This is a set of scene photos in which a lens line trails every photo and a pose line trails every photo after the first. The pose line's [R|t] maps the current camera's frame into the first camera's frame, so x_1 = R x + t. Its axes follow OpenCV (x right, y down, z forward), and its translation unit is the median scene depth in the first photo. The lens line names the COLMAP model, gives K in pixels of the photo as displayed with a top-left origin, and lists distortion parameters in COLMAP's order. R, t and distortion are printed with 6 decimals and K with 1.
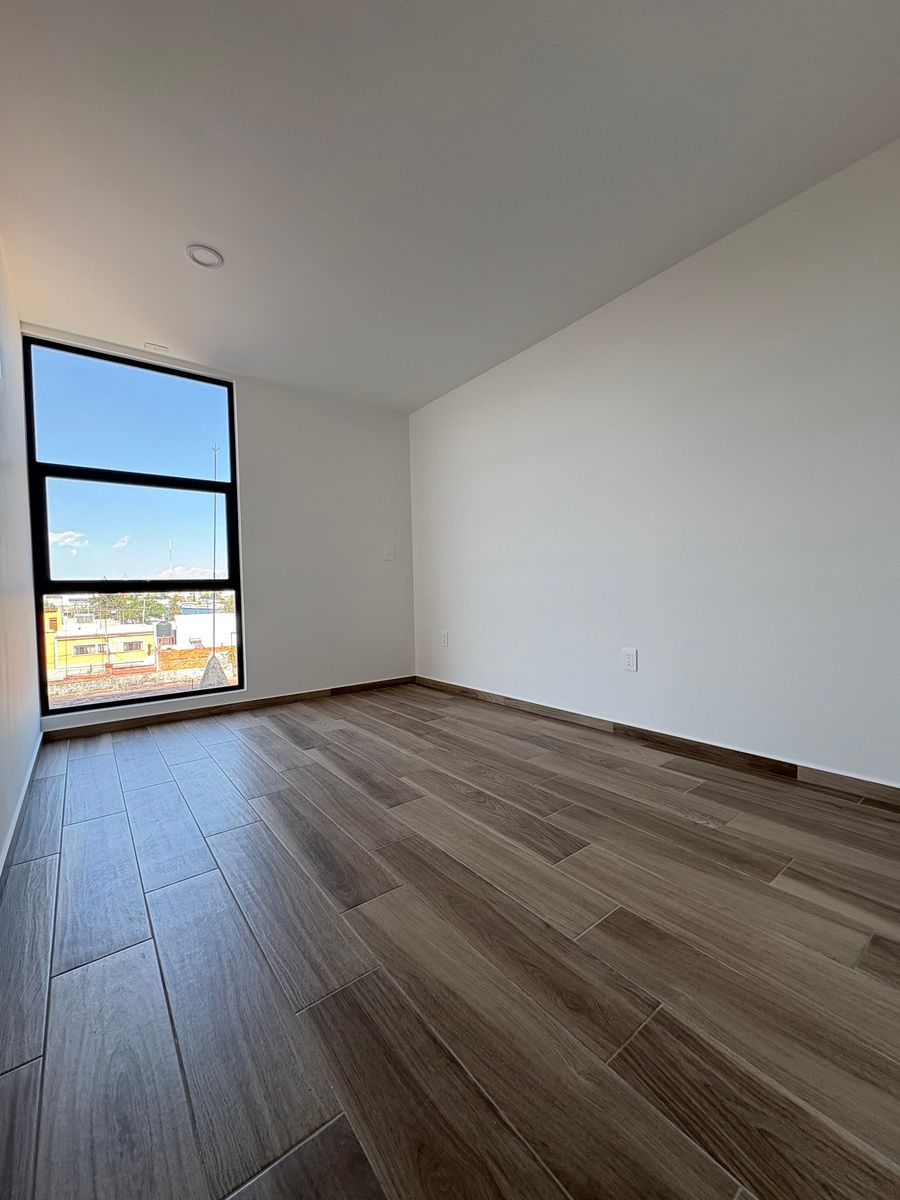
lens RADIAL K [[480.3, 0, 449.8], [0, 480.3, 605.3], [0, 0, 1]] dist [0.003201, 0.000648]
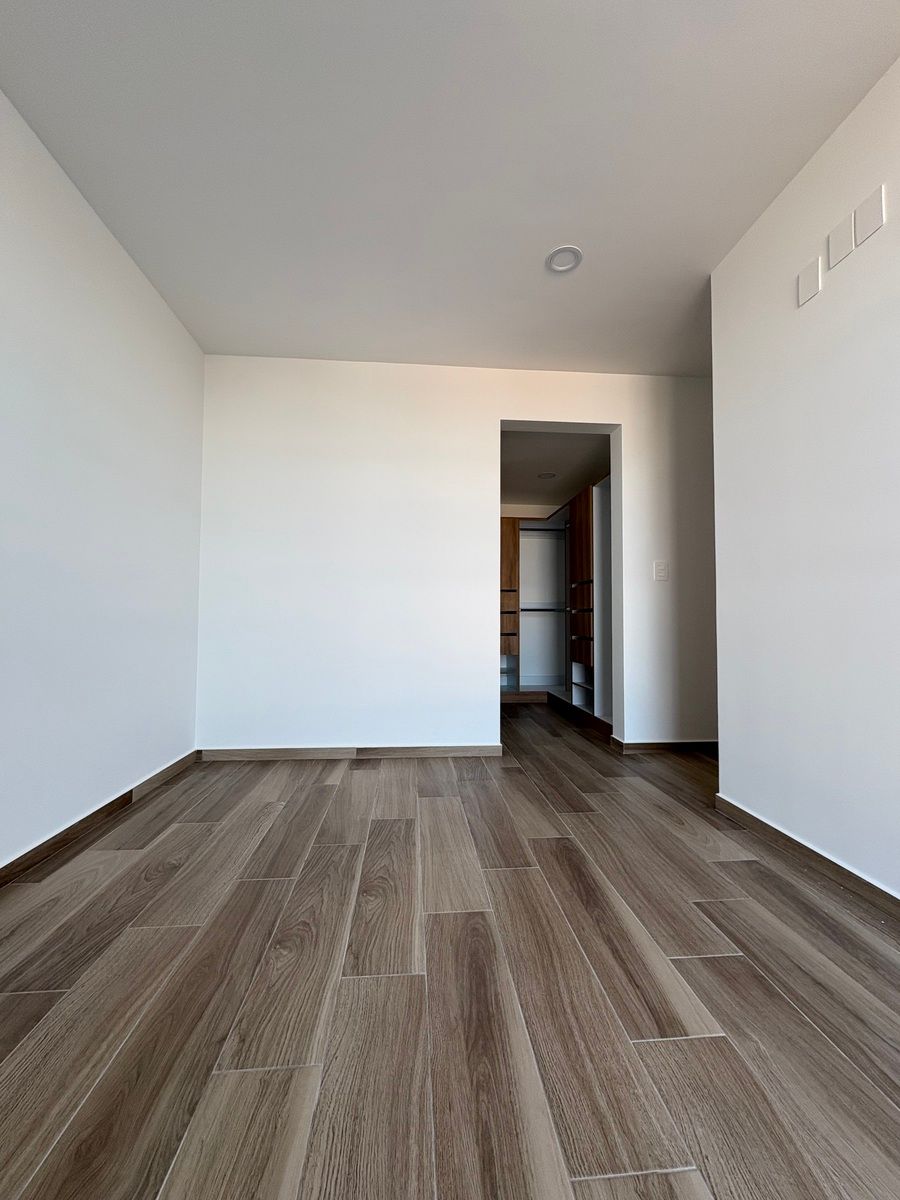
lens RADIAL K [[480.3, 0, 450.8], [0, 480.3, 602.2], [0, 0, 1]] dist [0.003201, 0.000648]
pose [[-0.841595, 0.040414, 0.538595, -0.481871], [0.032371, 0.999178, -0.024392, -0.031170], [-0.539138, -0.003093, -0.842212, 1.608384]]
